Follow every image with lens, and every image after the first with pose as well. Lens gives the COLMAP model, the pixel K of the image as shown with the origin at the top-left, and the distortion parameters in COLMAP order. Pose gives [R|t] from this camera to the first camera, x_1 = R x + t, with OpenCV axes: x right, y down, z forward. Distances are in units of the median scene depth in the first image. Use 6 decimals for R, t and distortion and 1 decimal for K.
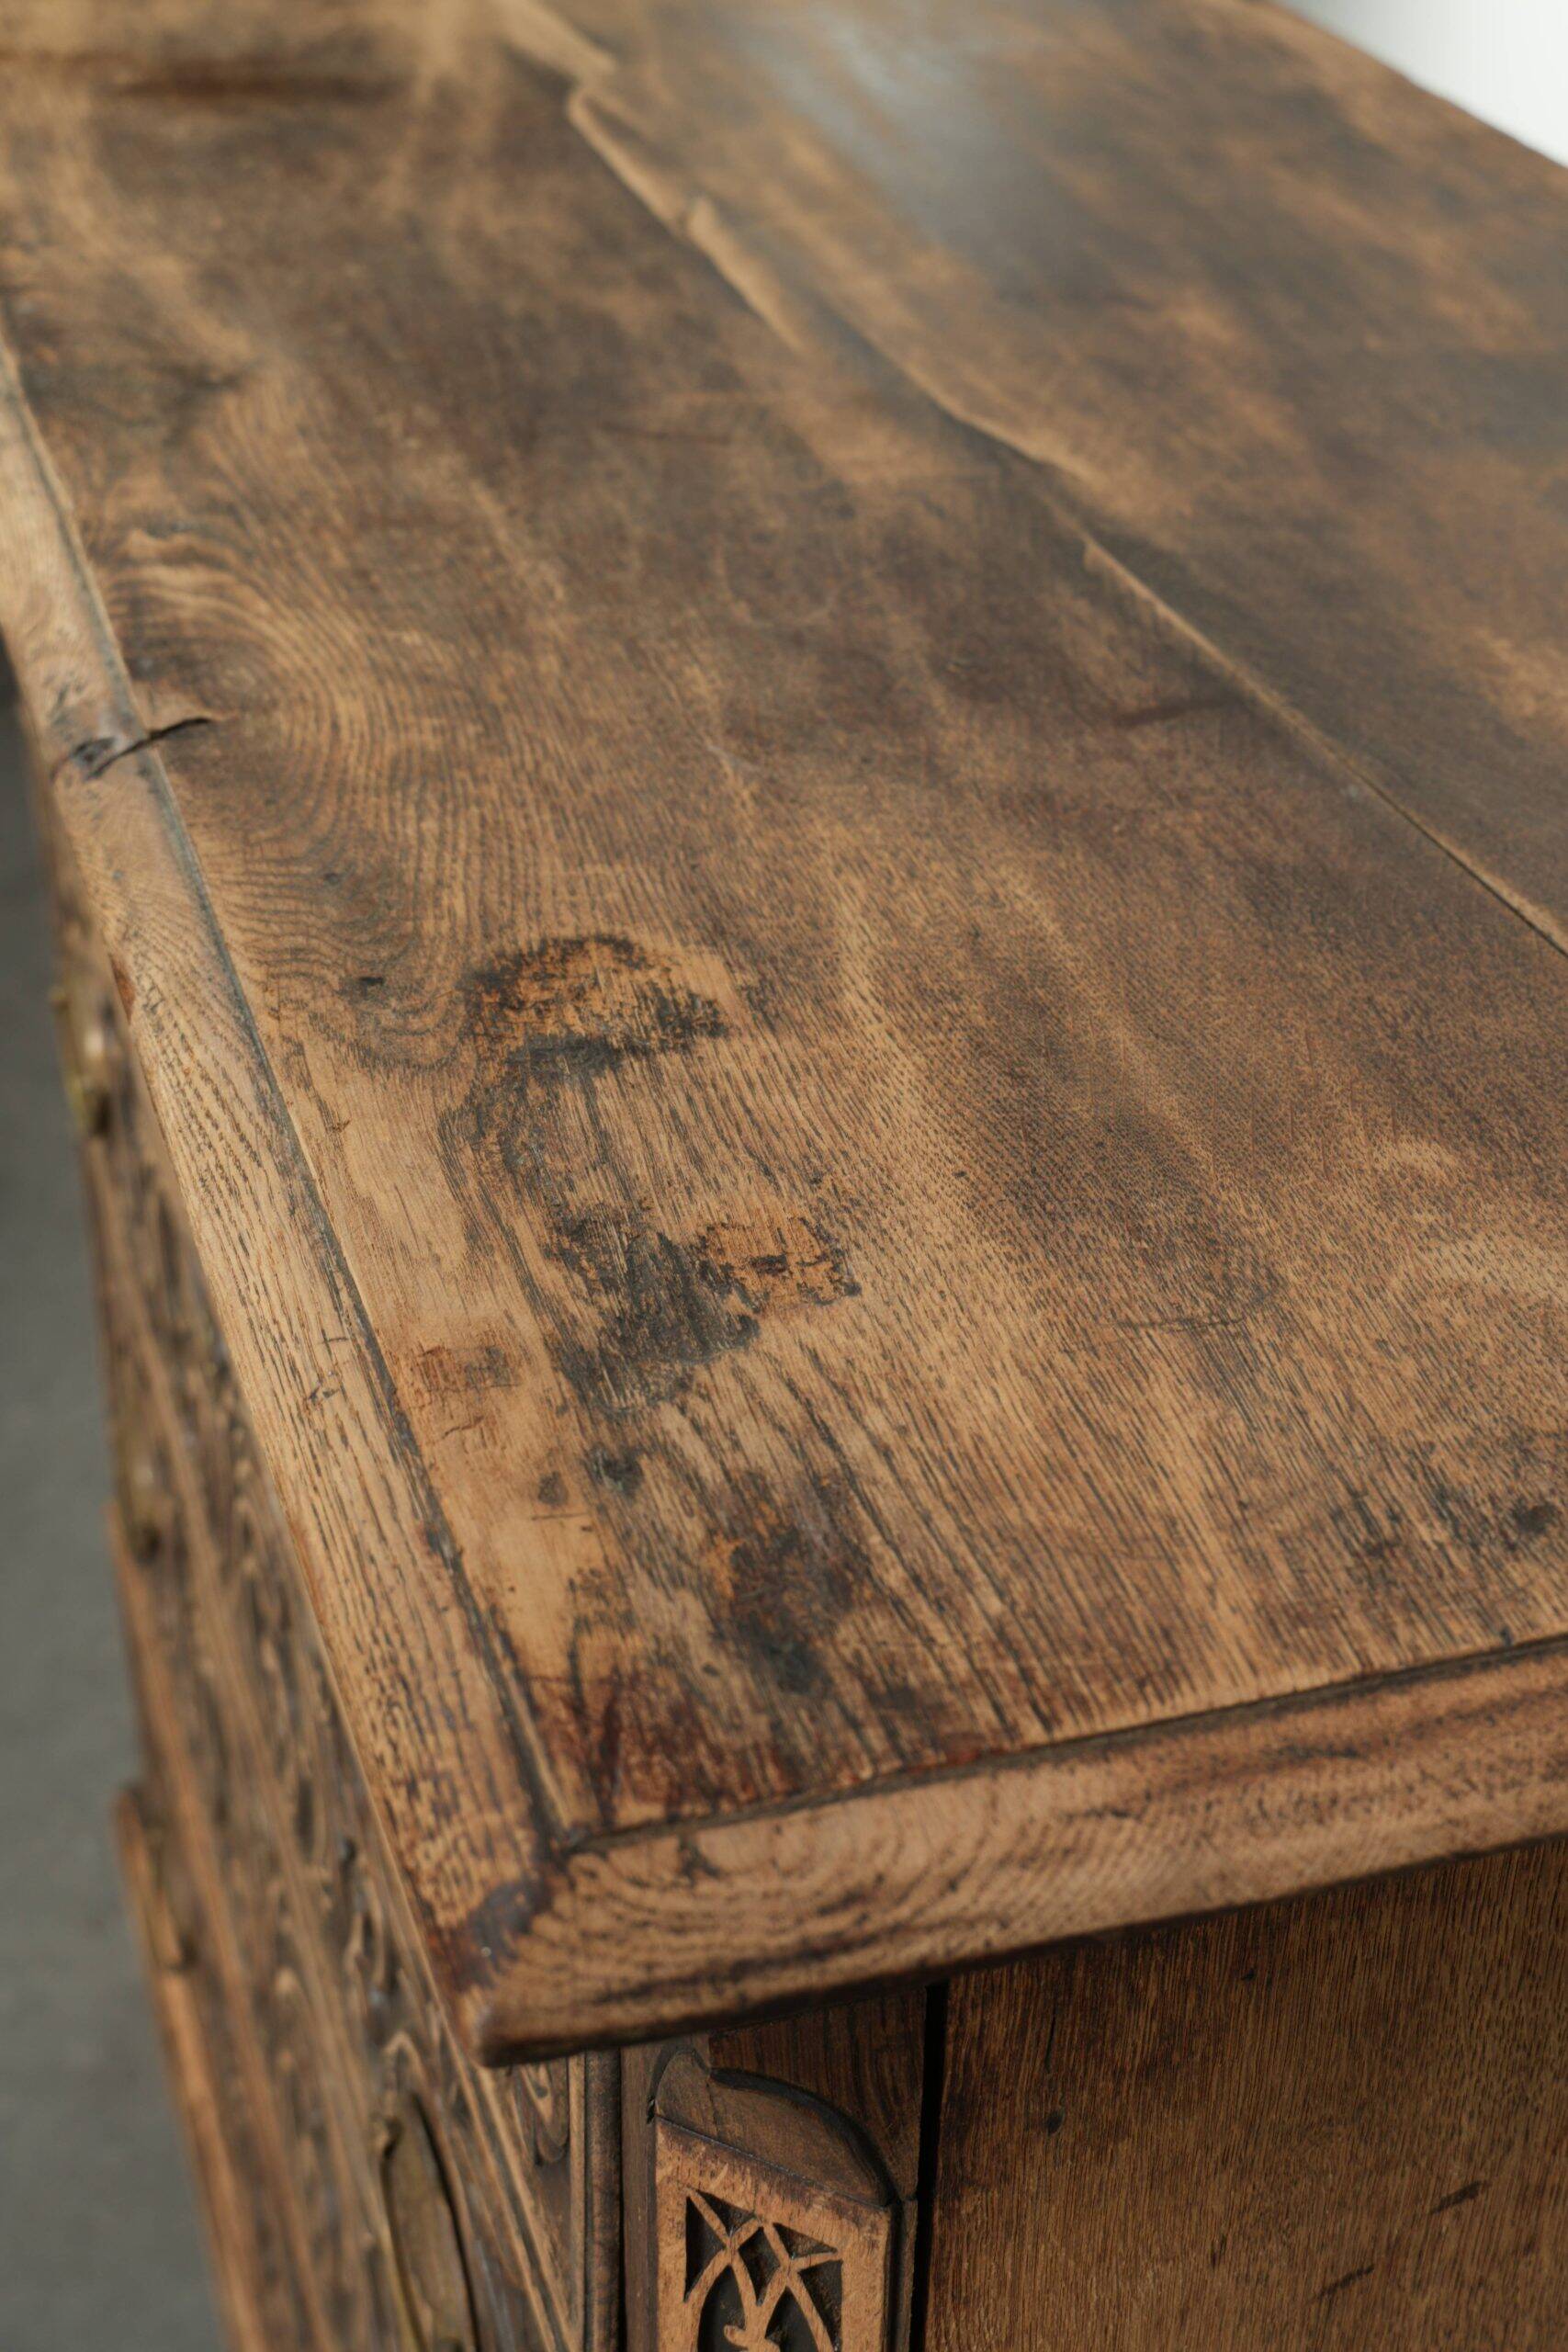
lens RADIAL K [[3419.8, 0, 784.0], [0, 3419.8, 1176.0], [0, 0, 1]] dist [0.026775, 0.035796]
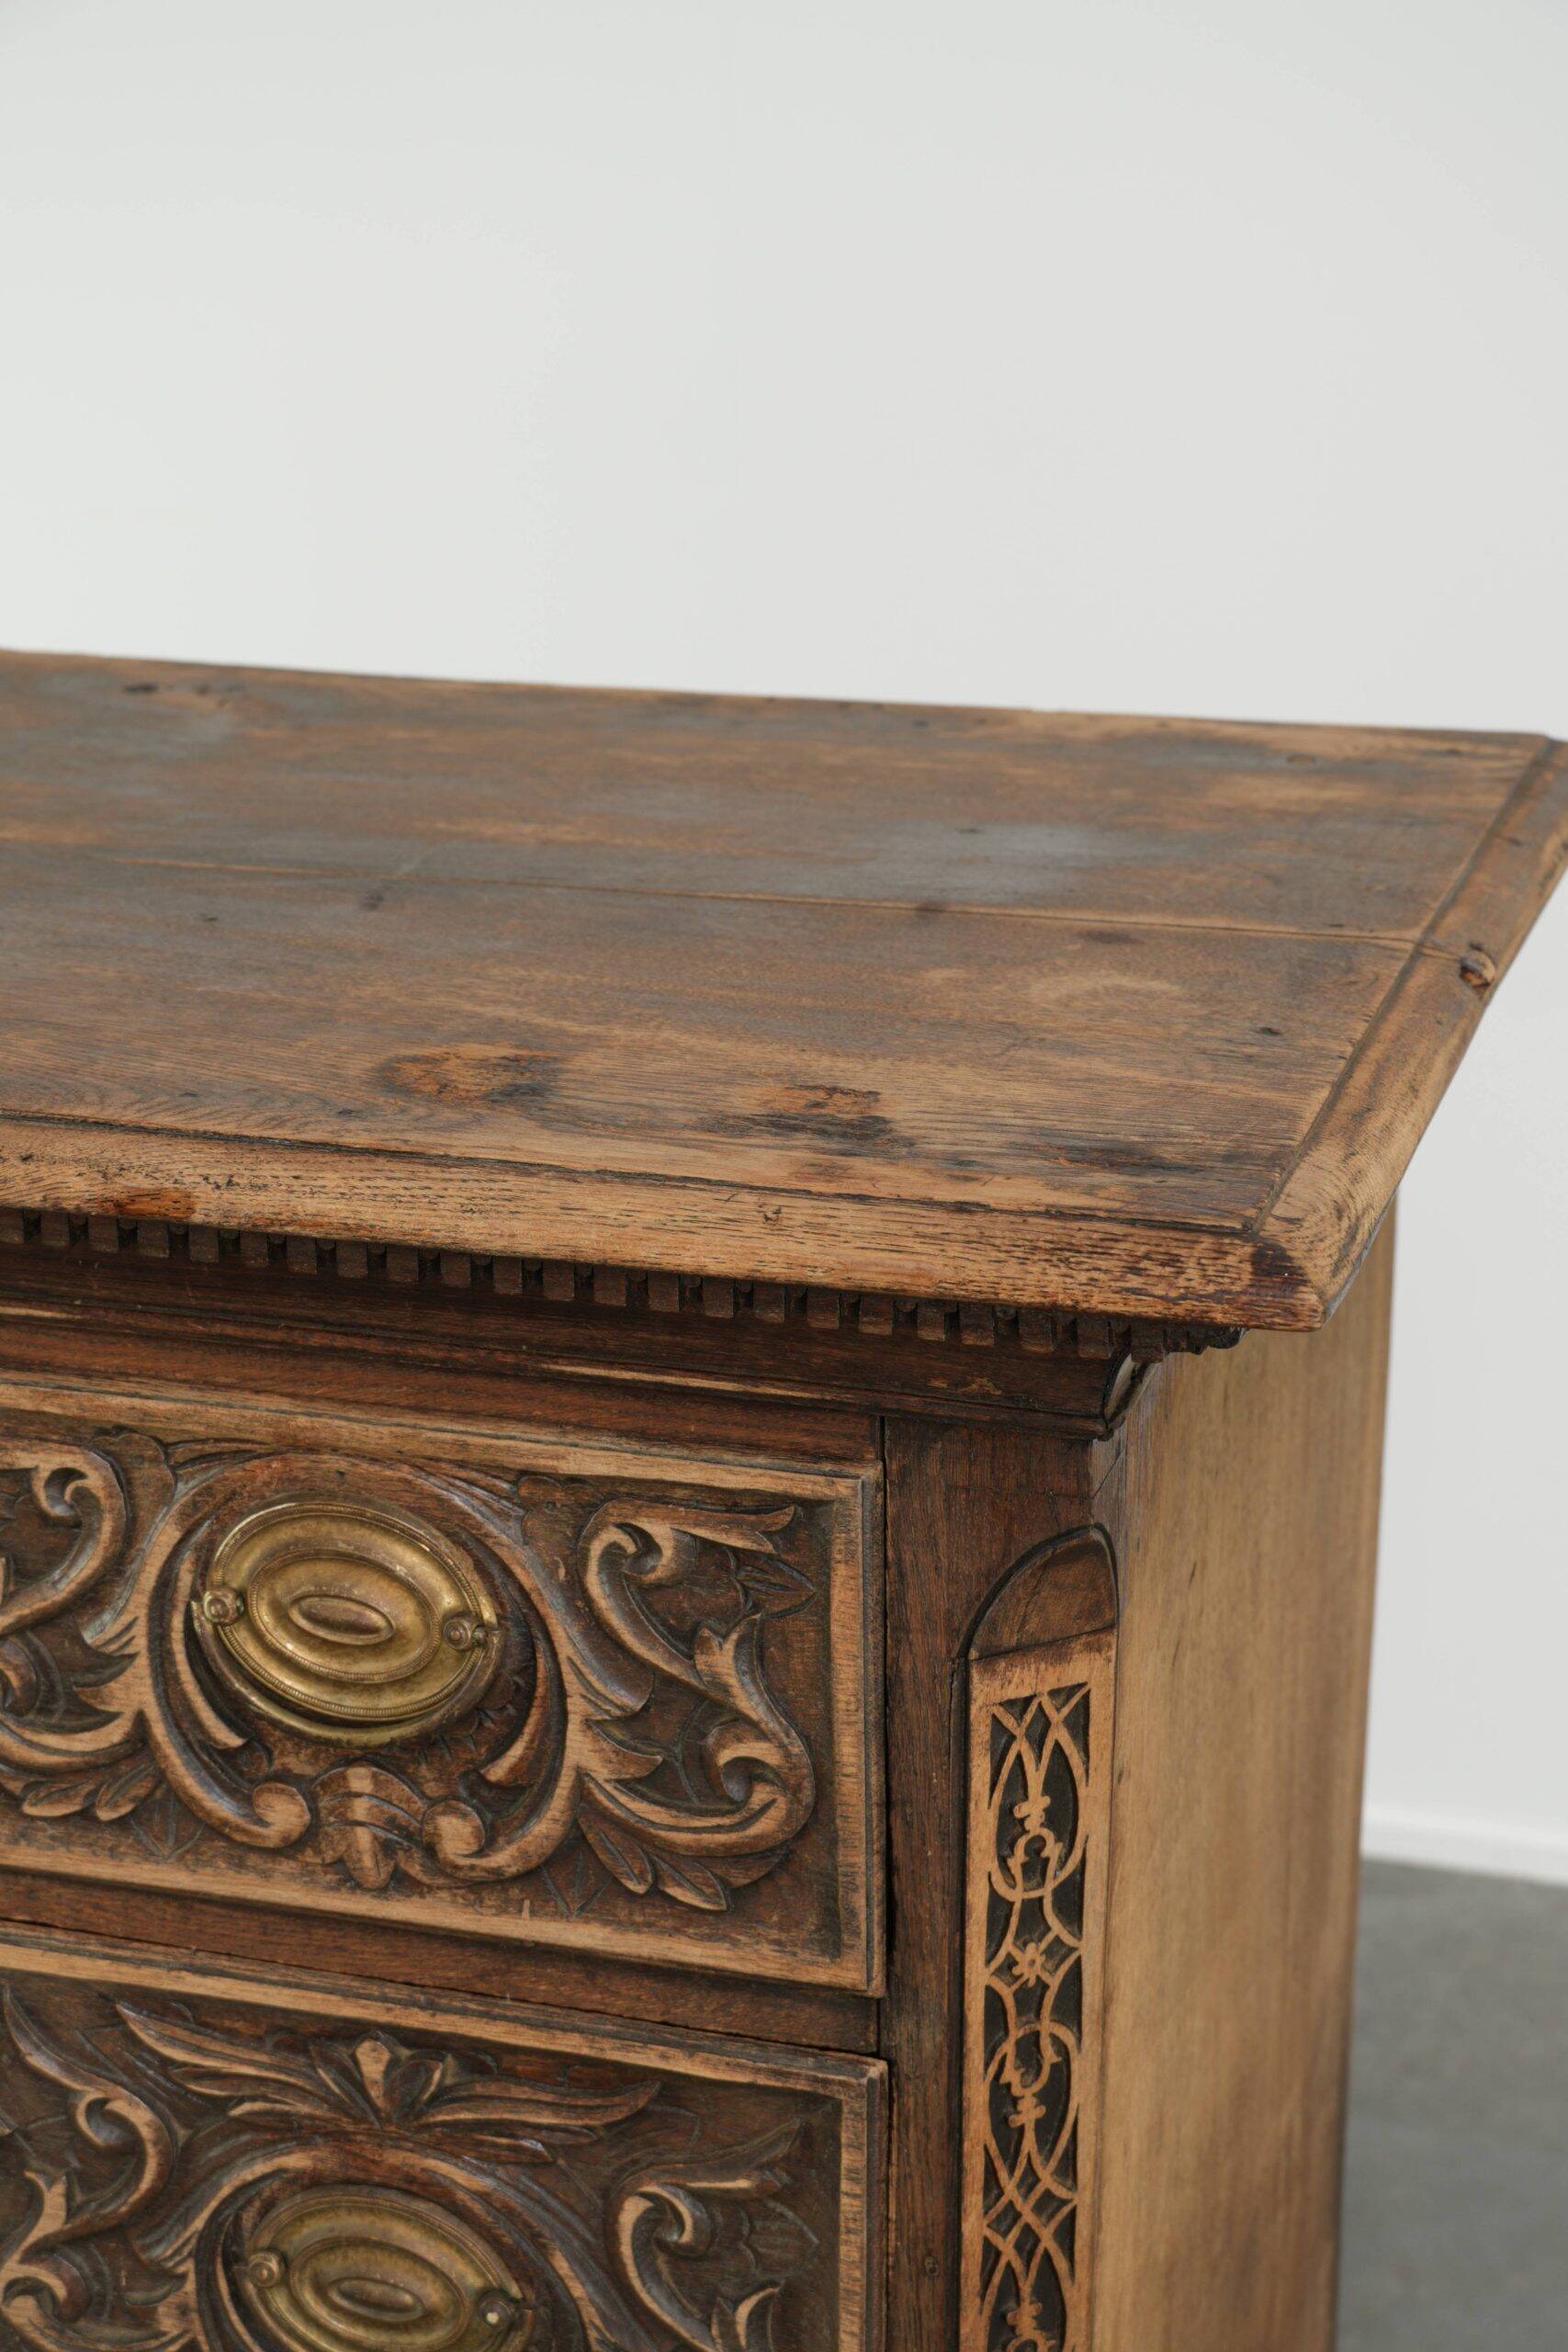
lens RADIAL K [[3893.4, 0, 784.0], [0, 3893.4, 1176.0], [0, 0, 1]] dist [0.051946, 0.193443]
pose [[0.582670, -0.293166, 0.757990, -1.147691], [0.442722, 0.896635, 0.006467, 0.031267], [-0.681537, 0.331811, 0.652234, -0.111719]]
